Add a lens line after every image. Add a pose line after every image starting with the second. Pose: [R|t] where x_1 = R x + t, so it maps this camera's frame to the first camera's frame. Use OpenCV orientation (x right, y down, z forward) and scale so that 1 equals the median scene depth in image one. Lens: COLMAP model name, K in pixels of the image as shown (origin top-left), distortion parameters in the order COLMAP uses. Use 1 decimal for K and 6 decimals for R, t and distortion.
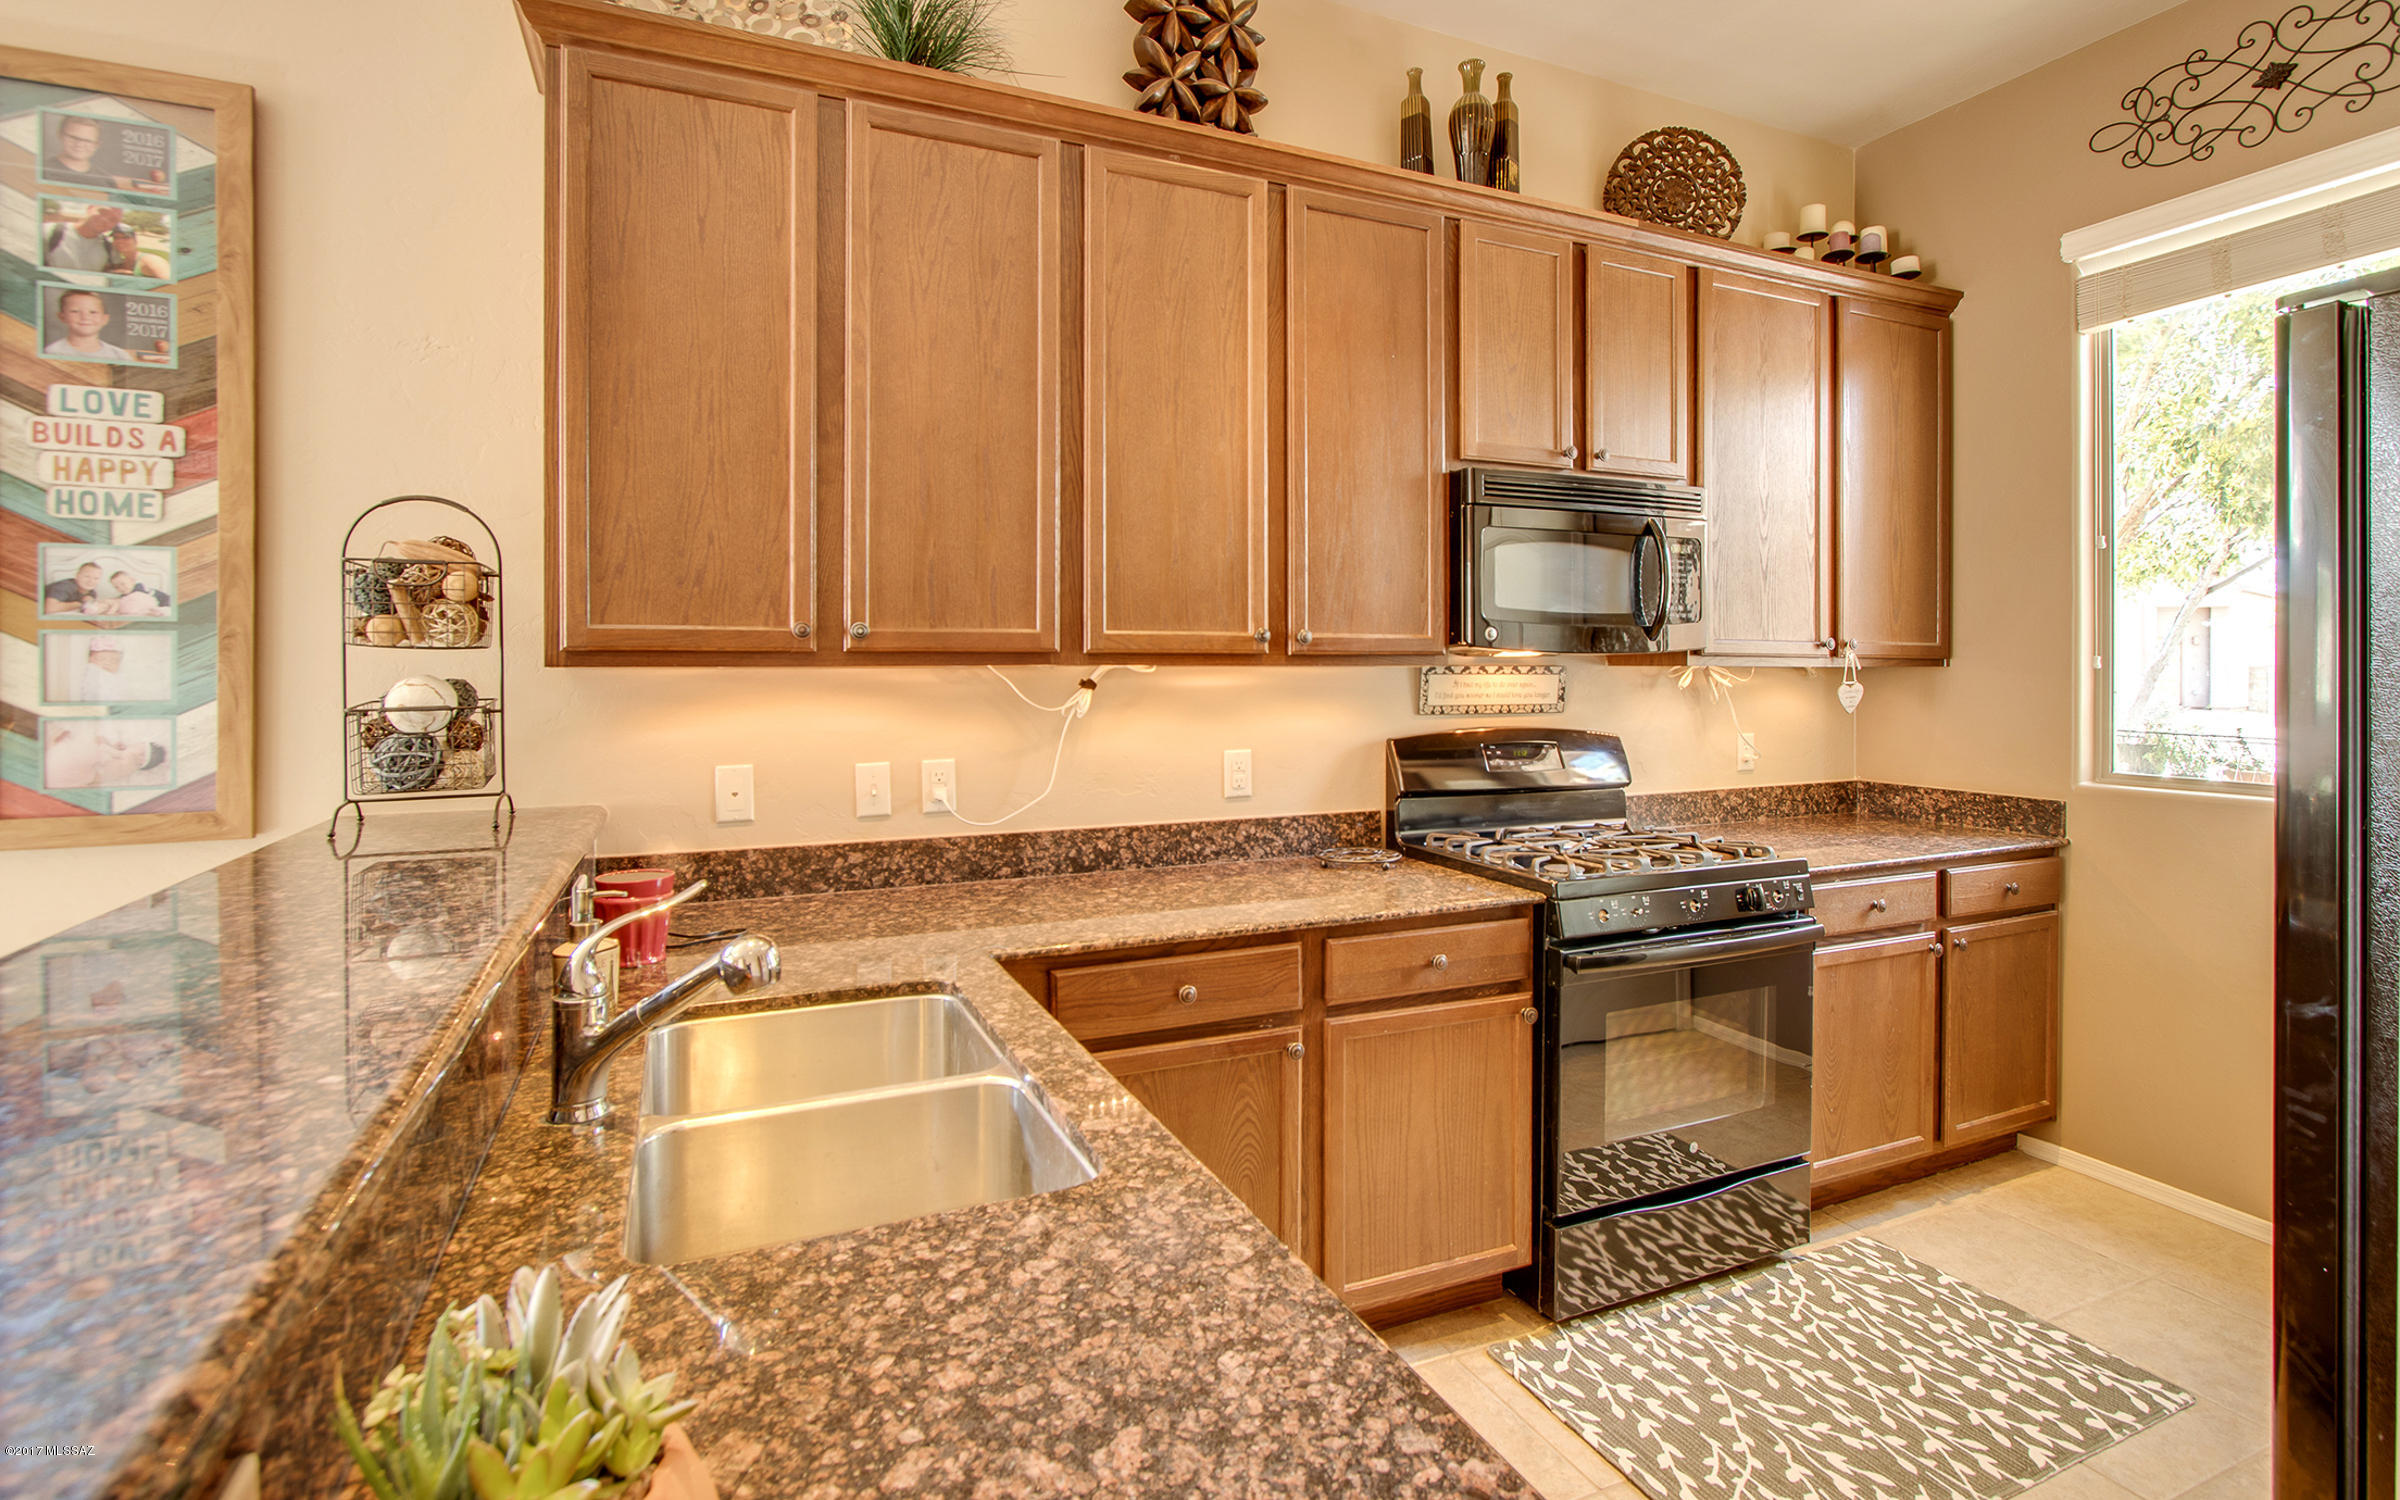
lens RADIAL K [[1140.8, 0, 1228.6], [0, 1140.8, 668.1], [0, 0, 1]] dist [-0.023680, 0.006635]
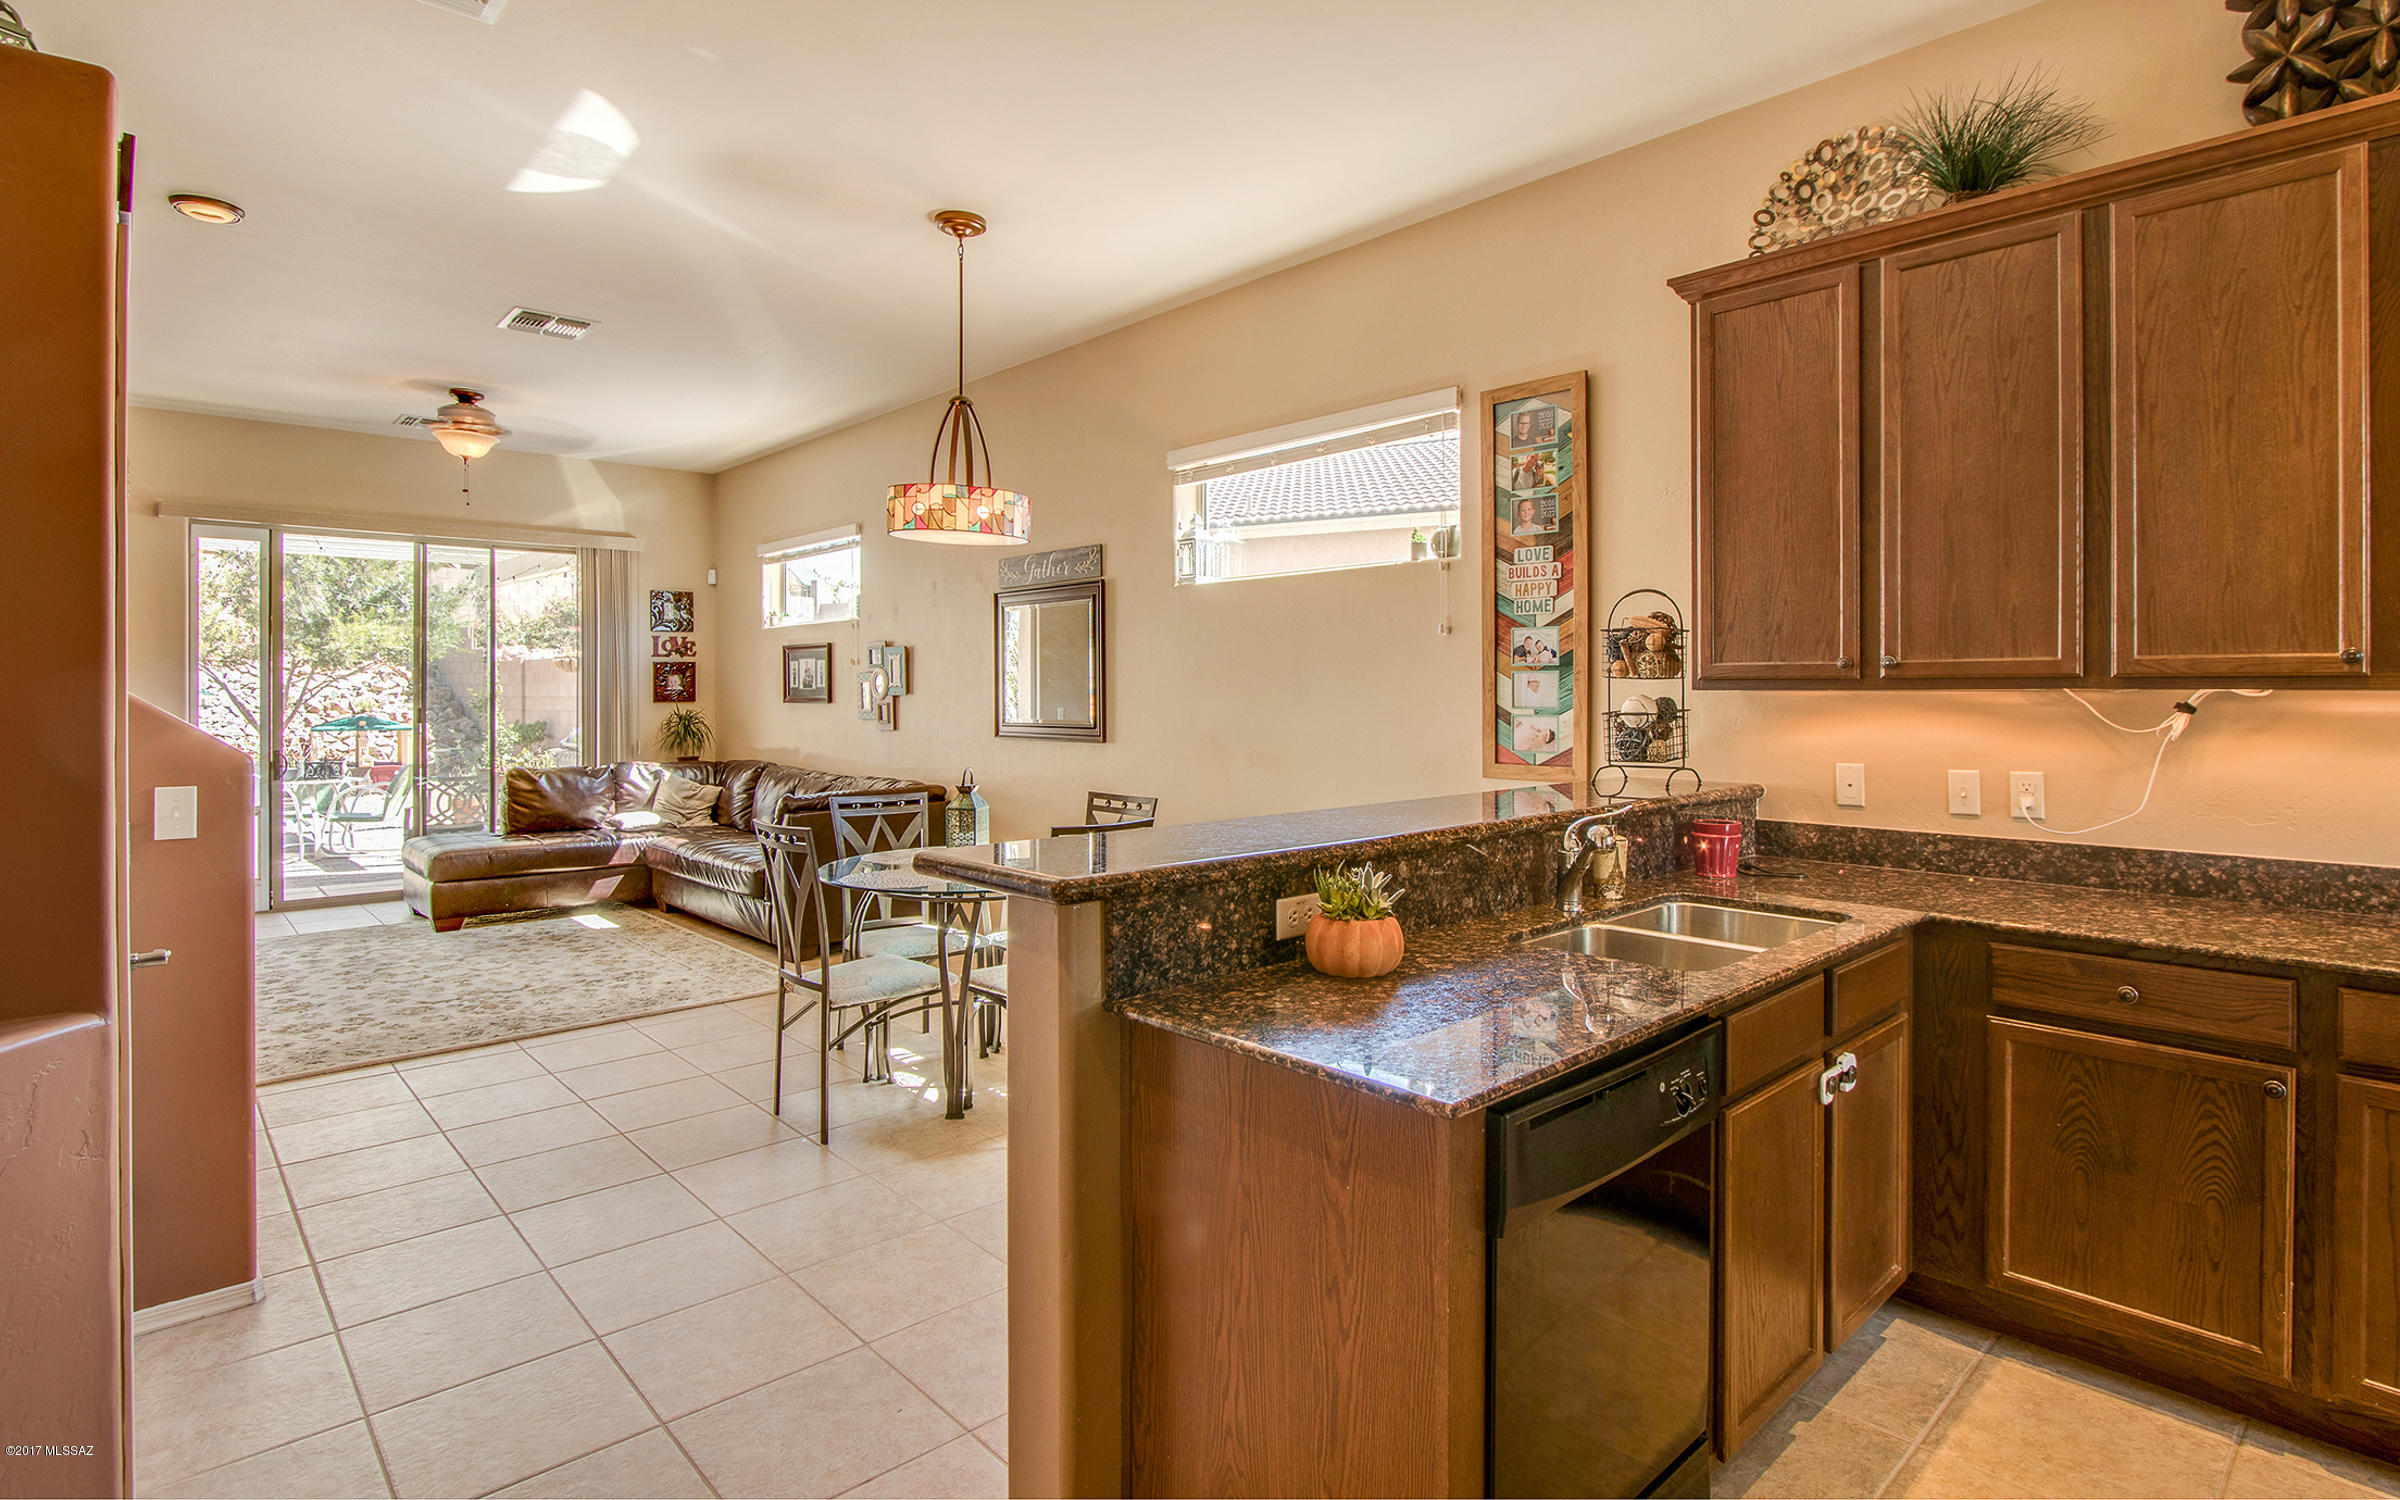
lens RADIAL K [[1195.8, 0, 1212.5], [0, 1195.8, 682.7], [0, 0, 1]] dist [-0.019294, 0.000384]
pose [[0.312789, -0.004330, -0.949813, 0.718798], [-0.001545, 0.999986, -0.005067, -0.001371], [0.949821, 0.003053, 0.312778, -0.164101]]
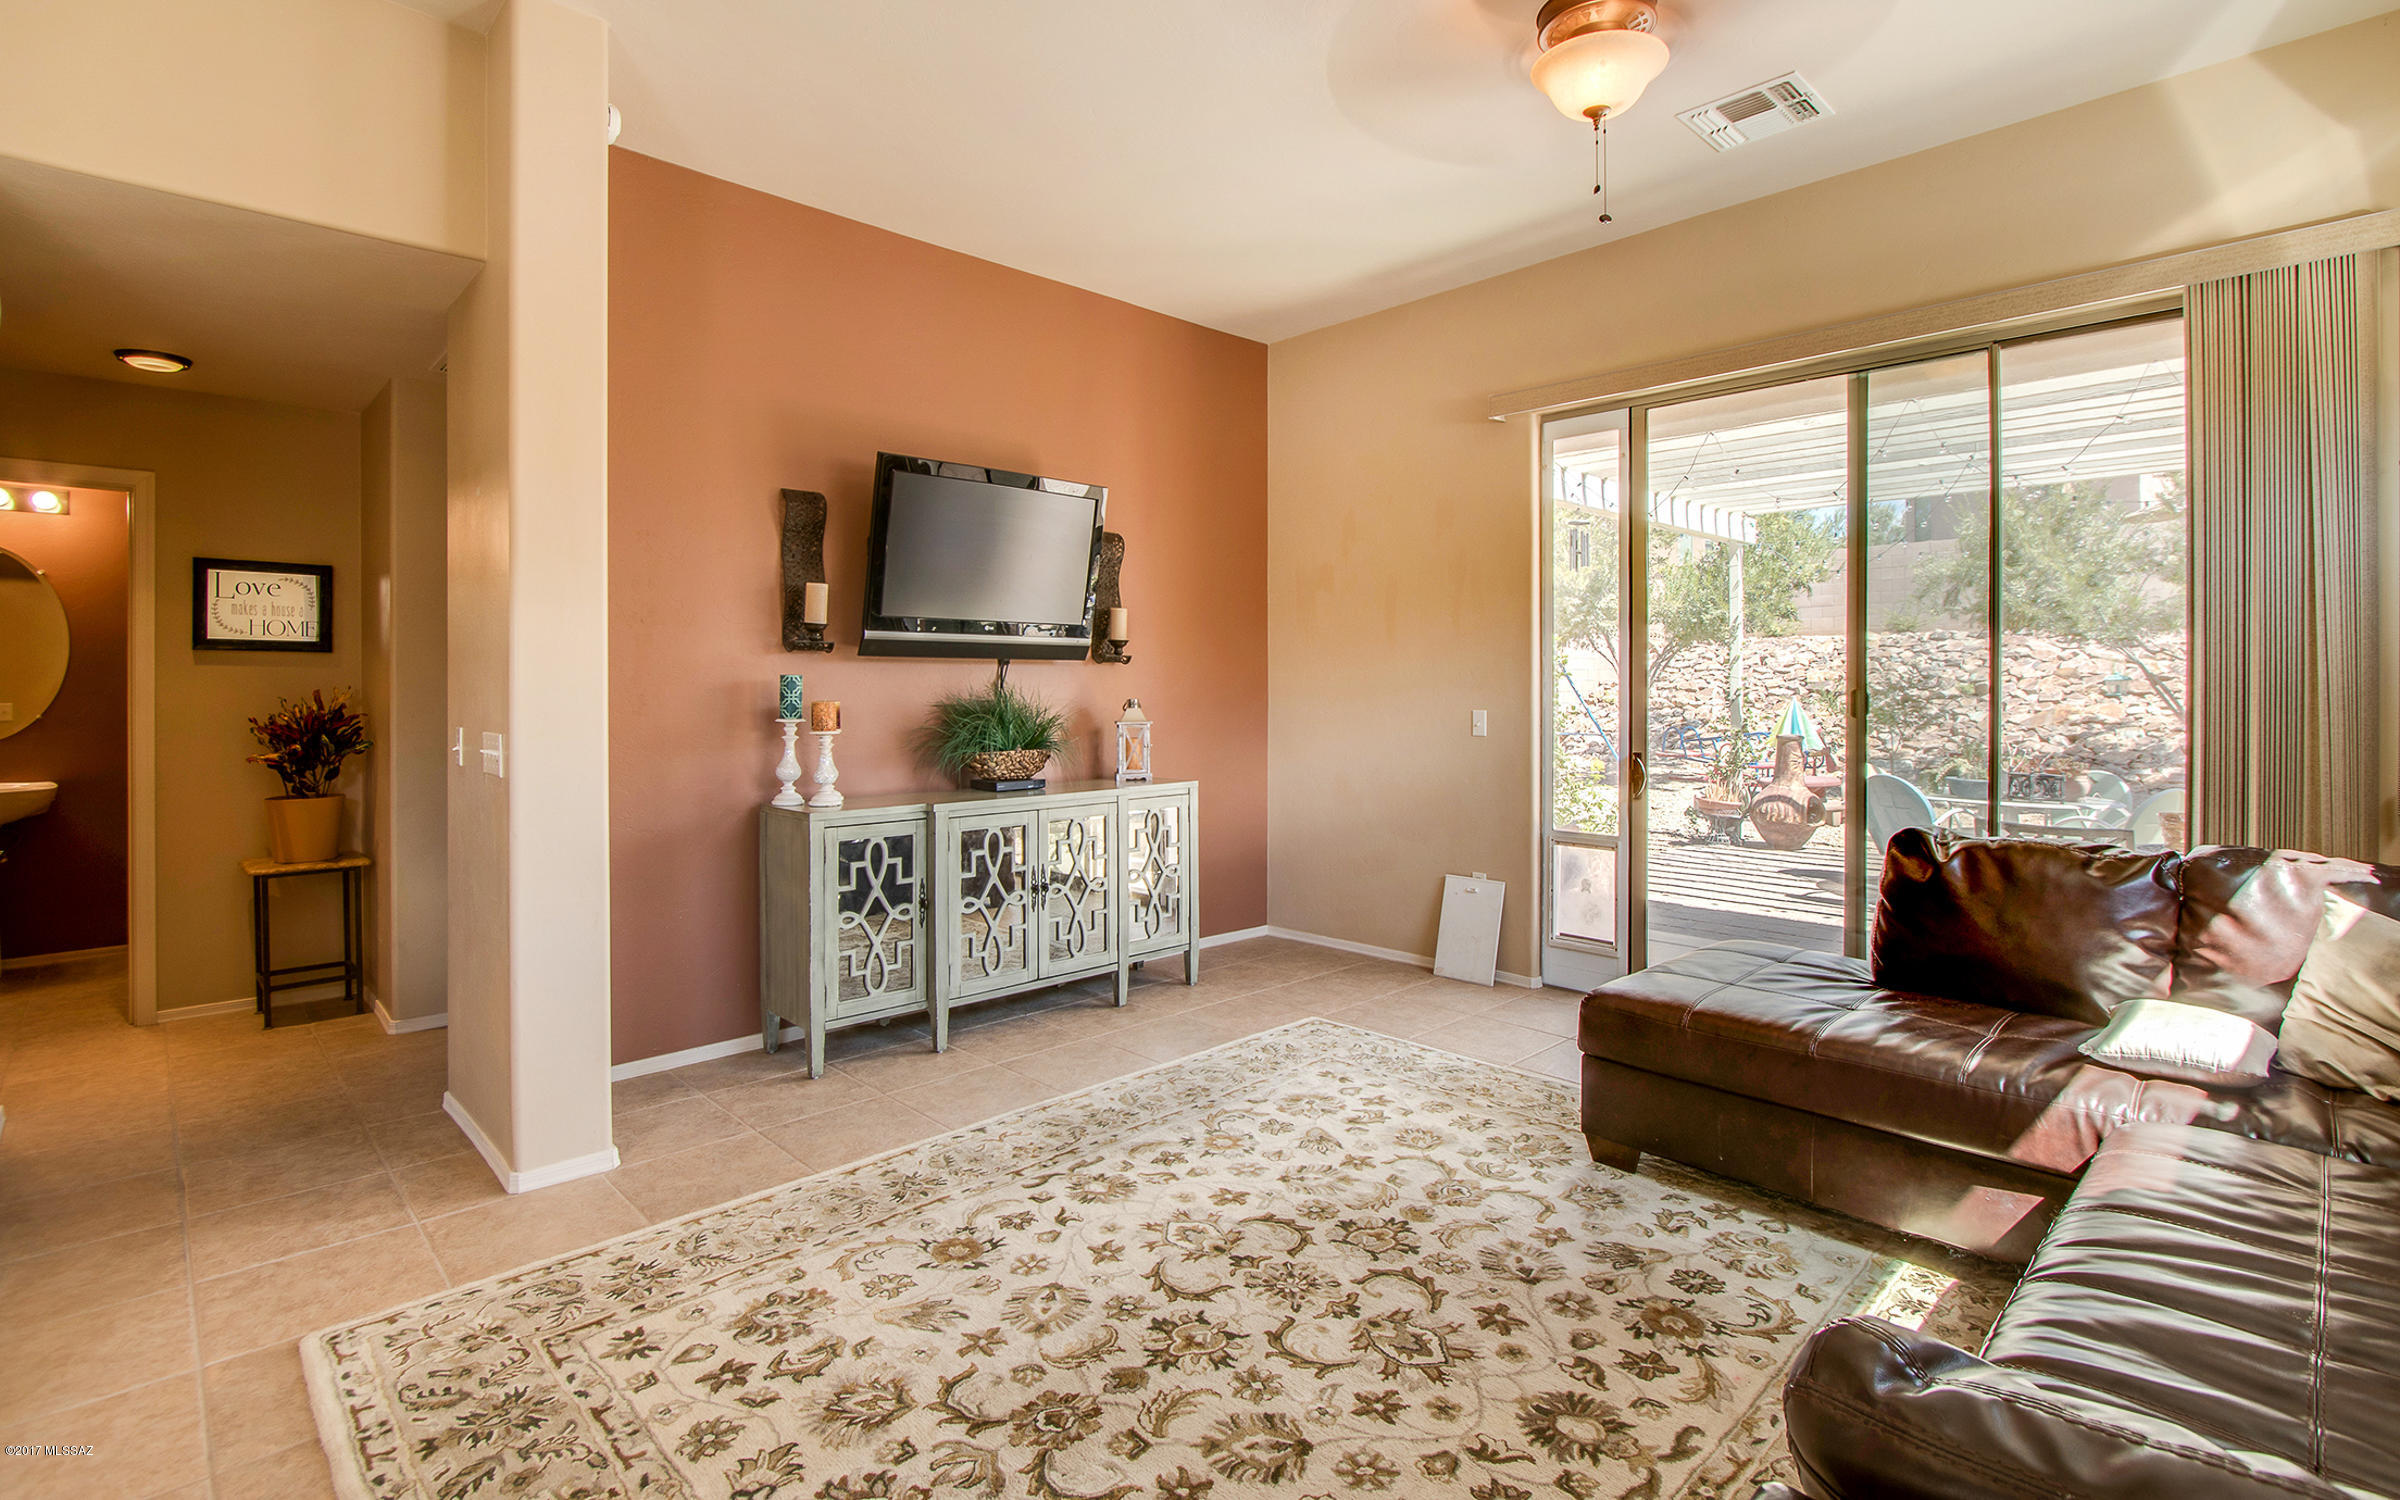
lens RADIAL K [[1113.5, 0, 1204.7], [0, 1113.5, 701.4], [0, 0, 1]] dist [-0.026434, 0.004553]
pose [[-0.946381, 0.006004, -0.322996, -2.066944], [0.001385, 0.999893, 0.014530, 0.055594], [0.323049, 0.013303, -0.946289, 0.009380]]
